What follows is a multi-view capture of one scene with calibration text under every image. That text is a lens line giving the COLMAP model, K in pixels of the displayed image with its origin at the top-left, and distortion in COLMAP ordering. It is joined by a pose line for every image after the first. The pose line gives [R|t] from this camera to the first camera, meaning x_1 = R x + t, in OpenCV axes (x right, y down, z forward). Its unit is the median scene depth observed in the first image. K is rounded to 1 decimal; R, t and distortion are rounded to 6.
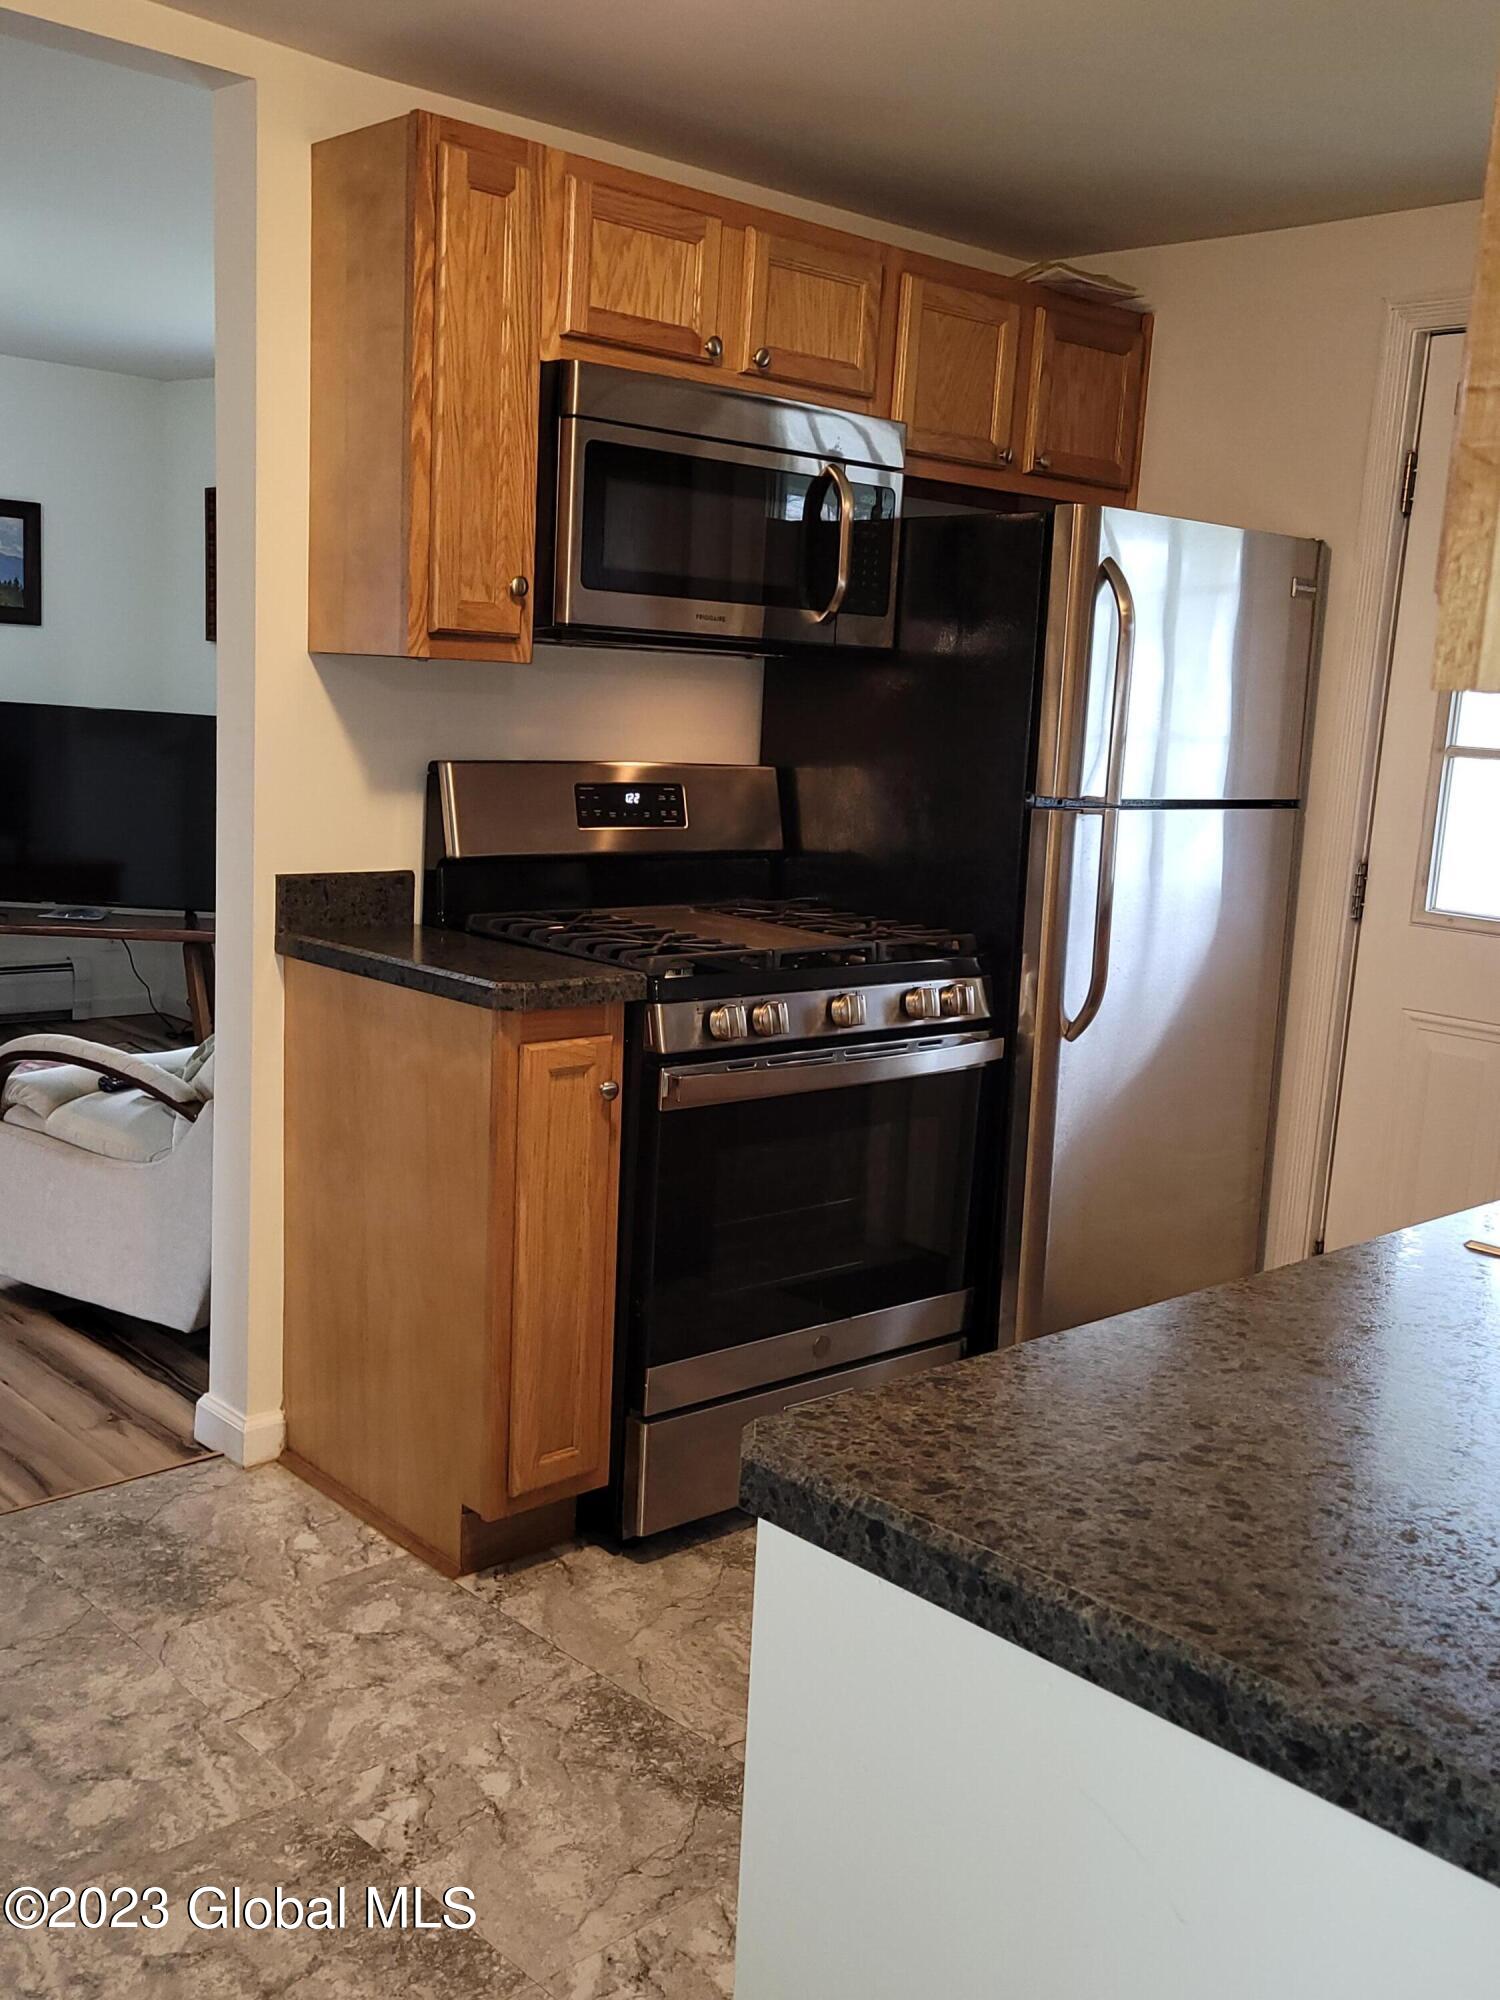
lens RADIAL K [[1966.9, 0, 750.0], [0, 1966.9, 1000.0], [0, 0, 1]] dist [0.006043, 0.001839]
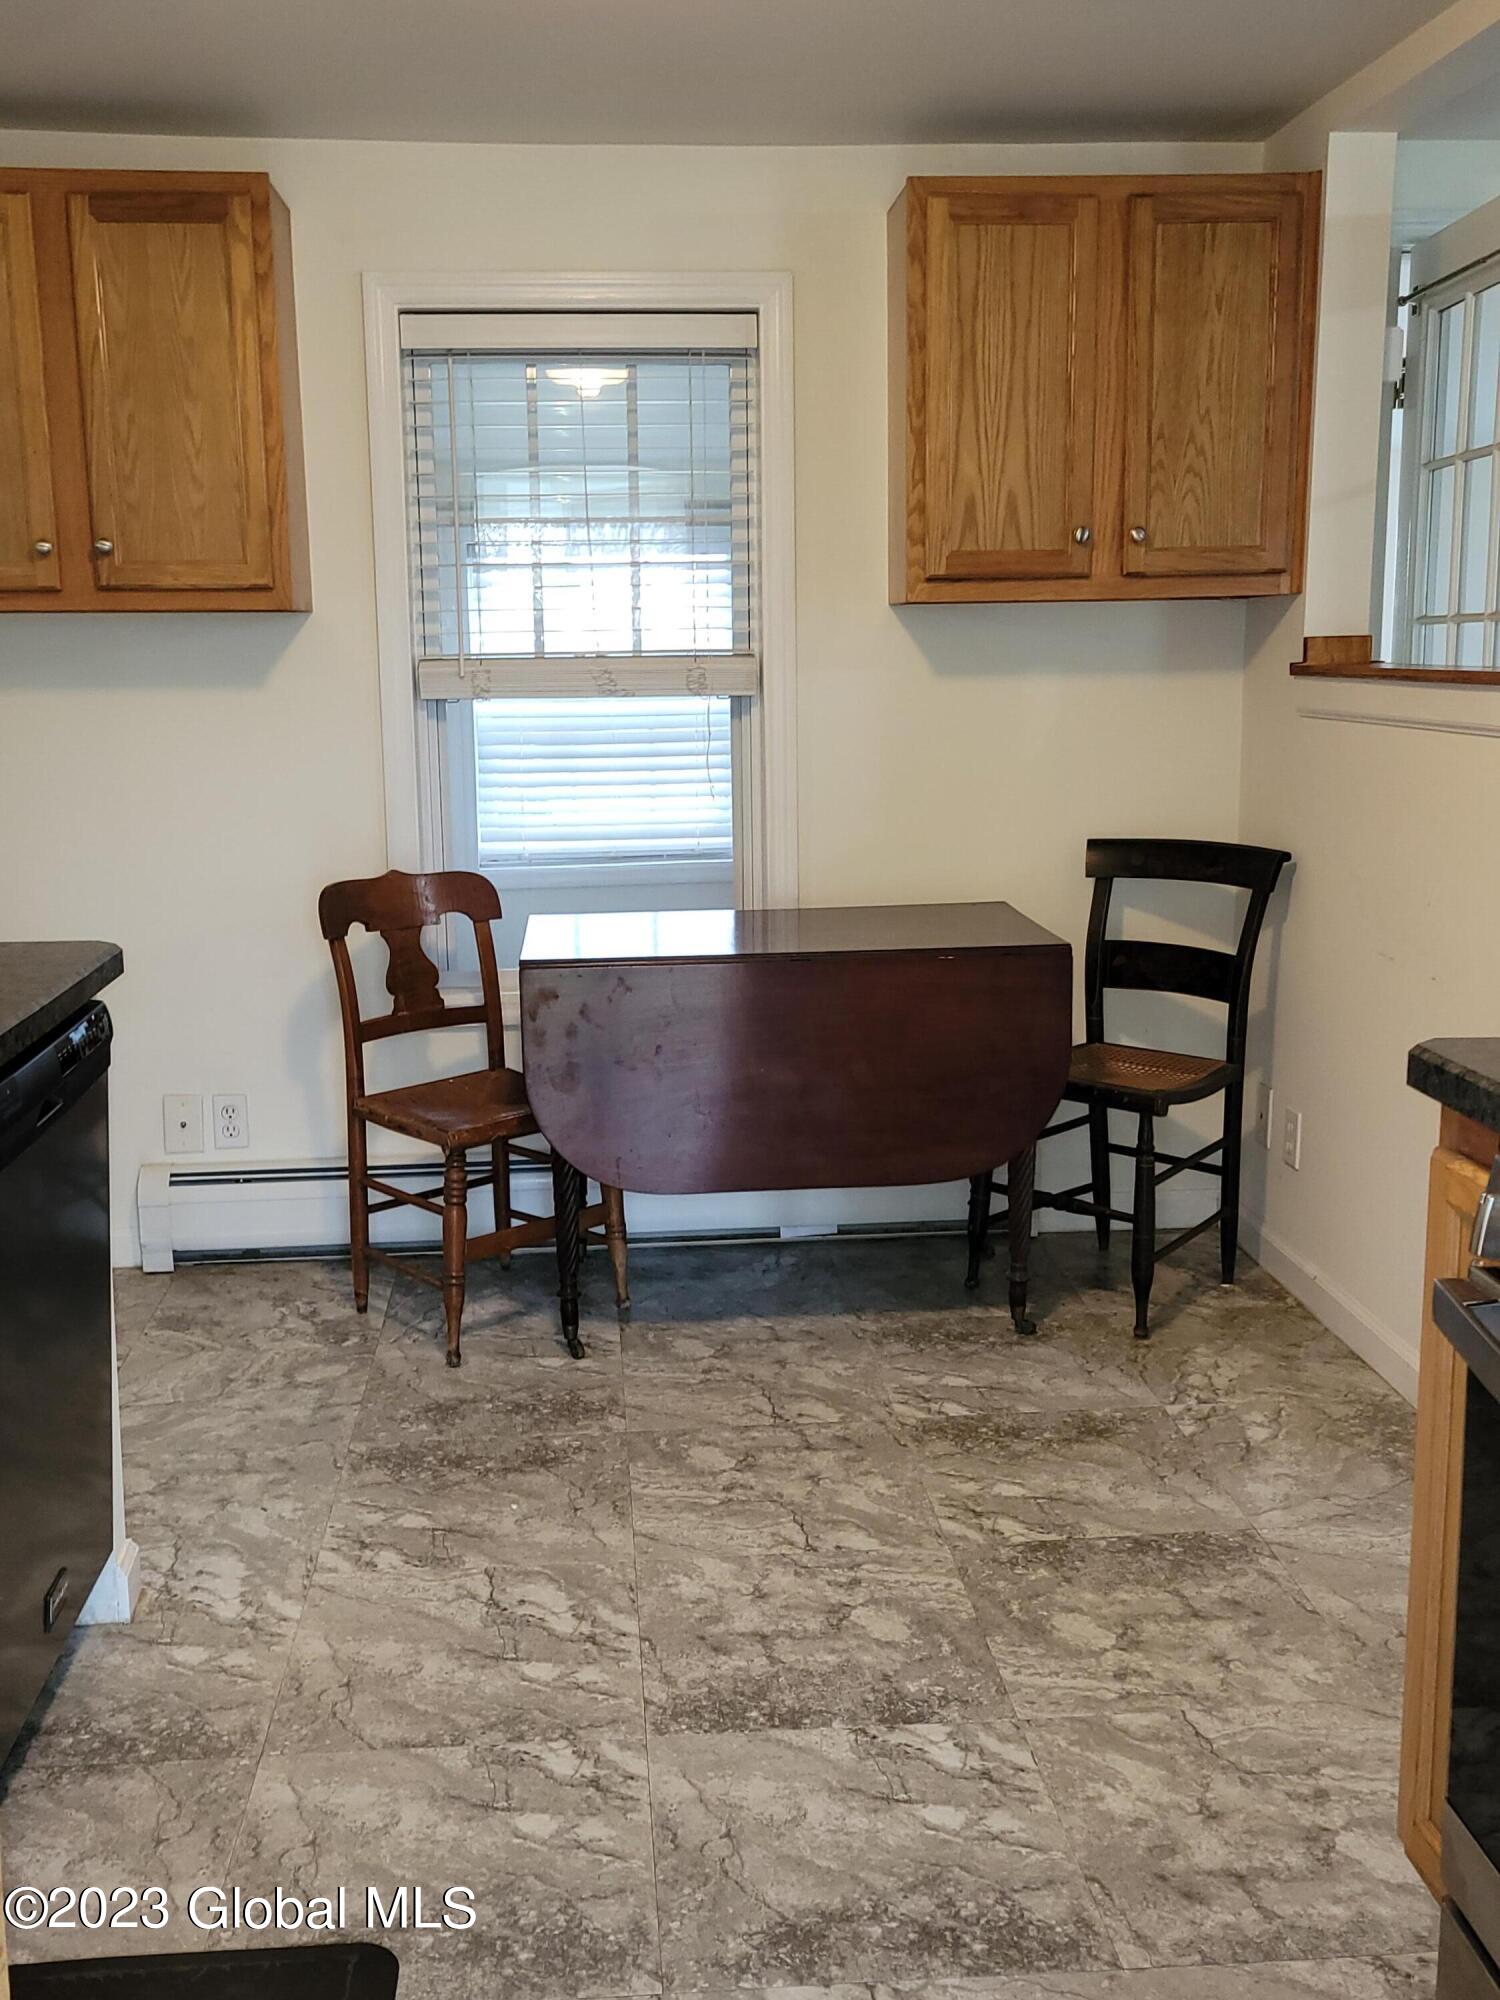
lens RADIAL K [[1798.3, 0, 750.0], [0, 1798.3, 1000.0], [0, 0, 1]] dist [0.000925, 0.002944]
pose [[-0.609739, 0.106420, -0.785425, 0.551947], [-0.150744, 0.957288, 0.246732, -0.163816], [0.778135, 0.268841, -0.567654, 1.313999]]
